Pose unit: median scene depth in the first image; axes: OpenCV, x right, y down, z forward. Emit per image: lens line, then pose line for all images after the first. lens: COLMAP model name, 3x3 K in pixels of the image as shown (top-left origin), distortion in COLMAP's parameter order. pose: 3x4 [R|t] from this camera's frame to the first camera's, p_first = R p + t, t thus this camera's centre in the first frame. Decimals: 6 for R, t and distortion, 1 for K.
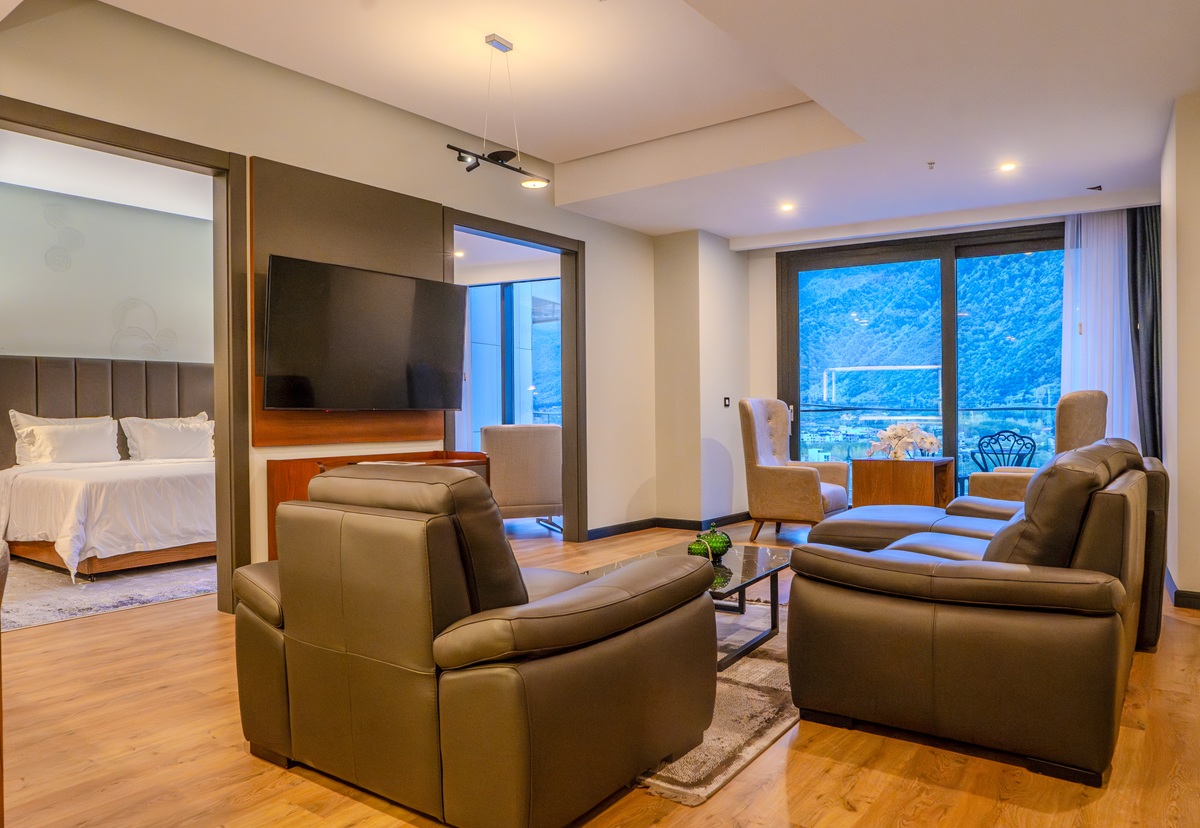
lens RADIAL K [[807.9, 0, 599.4], [0, 807.9, 414.0], [0, 0, 1]] dist [-0.003186, -0.000633]
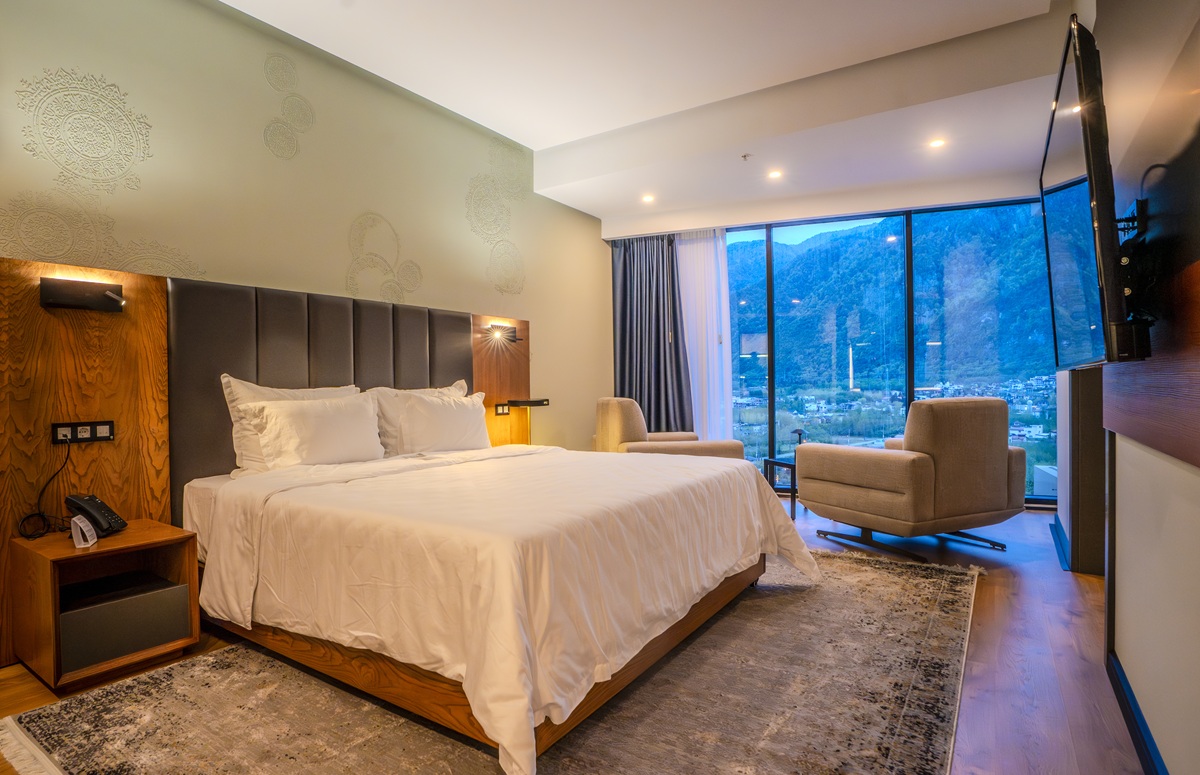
lens RADIAL K [[651.0, 0, 595.3], [0, 651.0, 384.0], [0, 0, 1]] dist [-0.017918, -0.000174]
pose [[0.998339, 0.009591, 0.056815, -0.470314], [-0.009567, 0.999954, -0.000699, 0.000045], [-0.056820, 0.000154, 0.998384, 0.496826]]
